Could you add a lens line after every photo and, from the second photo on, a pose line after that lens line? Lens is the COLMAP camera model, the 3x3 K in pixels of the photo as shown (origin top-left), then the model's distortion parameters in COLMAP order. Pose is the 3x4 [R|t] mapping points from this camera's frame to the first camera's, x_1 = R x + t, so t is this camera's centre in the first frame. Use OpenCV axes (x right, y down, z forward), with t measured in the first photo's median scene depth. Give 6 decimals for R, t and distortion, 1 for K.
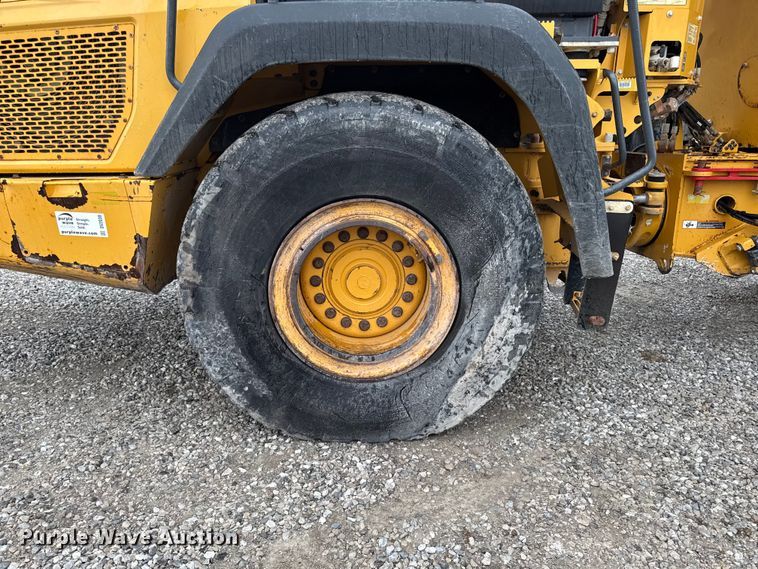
lens RADIAL K [[542.6, 0, 382.7], [0, 542.6, 291.9], [0, 0, 1]] dist [0.064123, -0.072872]
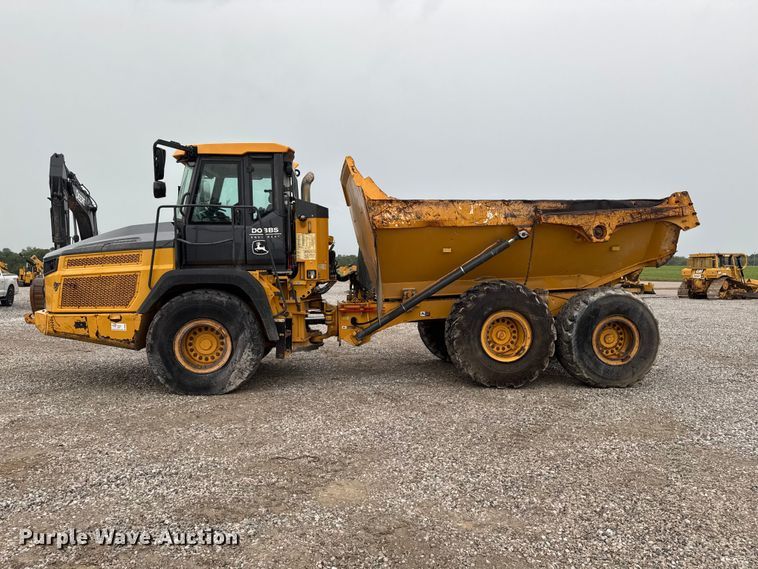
lens RADIAL K [[511.3, 0, 397.0], [0, 511.3, 286.2], [0, 0, 1]] dist [0.009853, -0.015011]
pose [[0.996459, -0.004440, 0.083968, 0.903450], [0.024953, 0.969235, -0.244870, 0.450739], [-0.080297, 0.246098, 0.965913, -2.260430]]
